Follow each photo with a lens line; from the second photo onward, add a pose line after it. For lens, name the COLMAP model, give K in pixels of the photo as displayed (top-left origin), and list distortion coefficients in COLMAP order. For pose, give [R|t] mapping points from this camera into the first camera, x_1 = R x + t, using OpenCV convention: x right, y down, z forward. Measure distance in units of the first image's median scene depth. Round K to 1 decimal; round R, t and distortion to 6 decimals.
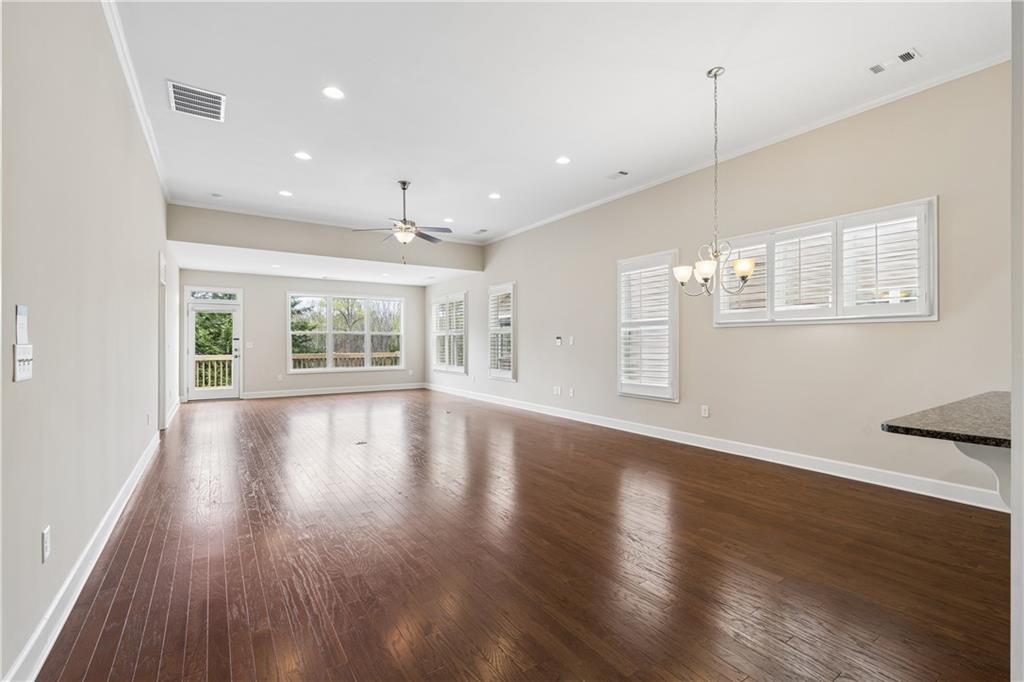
lens RADIAL K [[447.6, 0, 510.1], [0, 447.6, 343.5], [0, 0, 1]] dist [-0.000205, -0.000049]
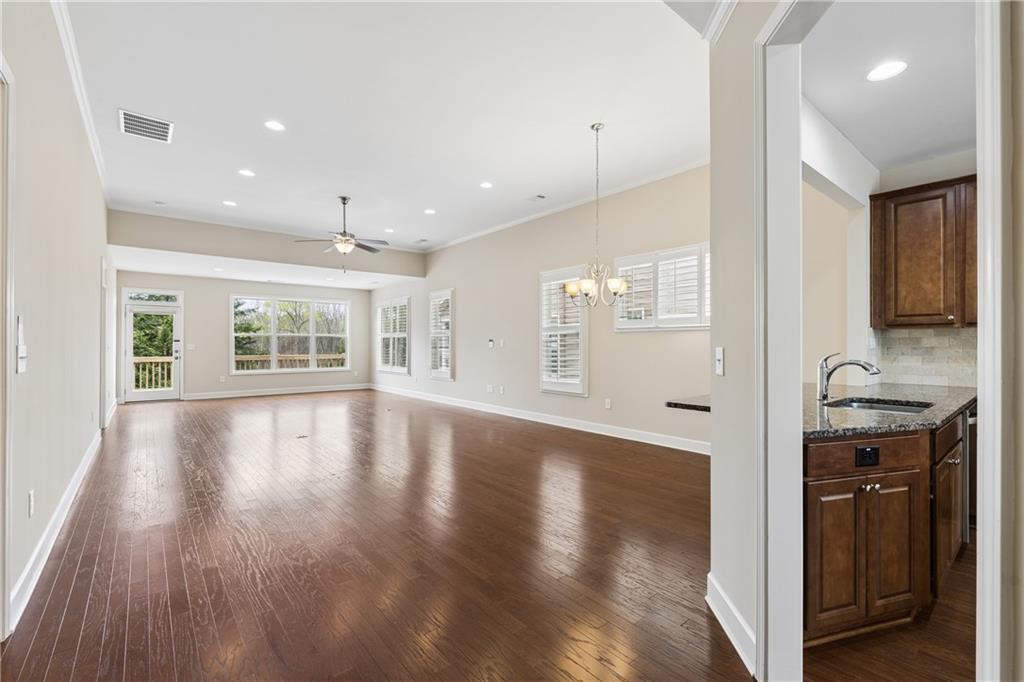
lens RADIAL K [[447.0, 0, 508.1], [0, 447.0, 343.4], [0, 0, 1]] dist [0.000242, -0.000116]
pose [[0.995449, 0.002039, 0.095270, 0.037635], [-0.001565, 0.999986, -0.005047, -0.000060], [-0.095279, 0.004875, 0.995439, -0.079122]]
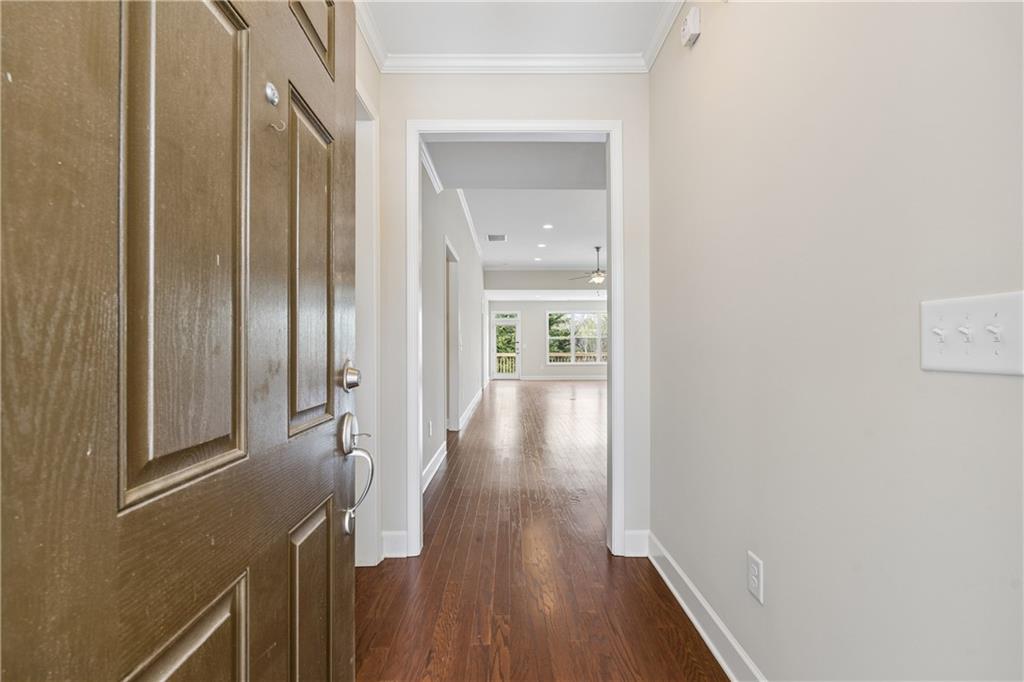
lens RADIAL K [[447.6, 0, 510.1], [0, 447.6, 343.5], [0, 0, 1]] dist [-0.000205, -0.000049]
pose [[0.834438, -0.009515, -0.551020, 0.267709], [0.004927, 0.999940, -0.009806, 0.009904], [0.551080, 0.005468, 0.834435, -0.378026]]
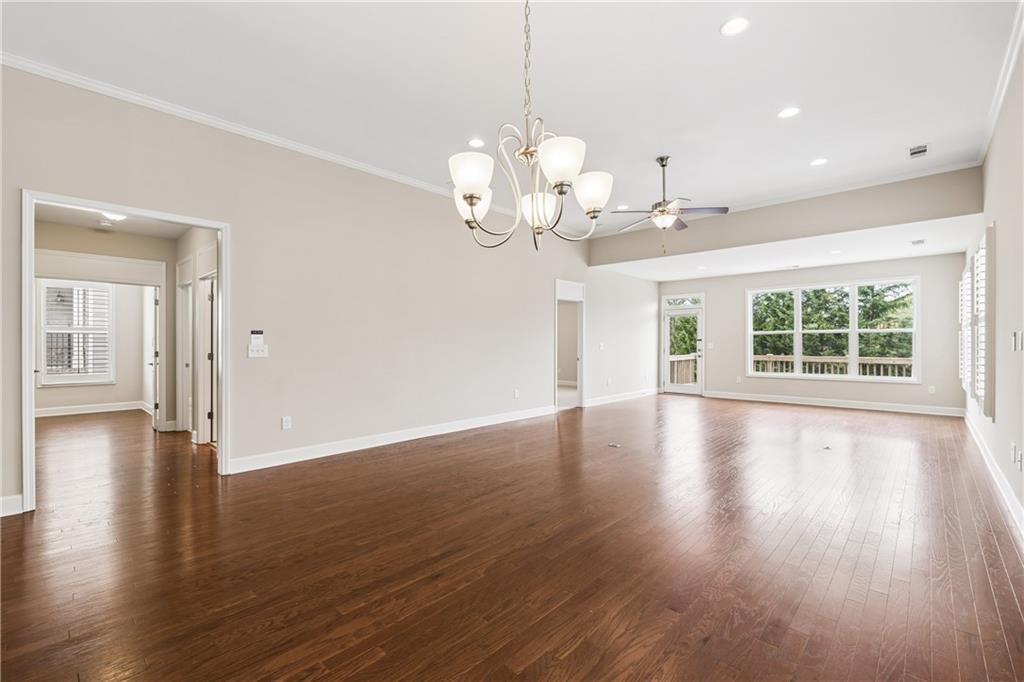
lens RADIAL K [[447.6, 0, 510.1], [0, 447.6, 343.5], [0, 0, 1]] dist [-0.000205, -0.000049]
pose [[0.230318, -0.000131, -0.973115, 0.350388], [-0.000078, 1.000000, -0.000153, -0.001648], [0.973115, 0.000112, 0.230318, 0.336902]]
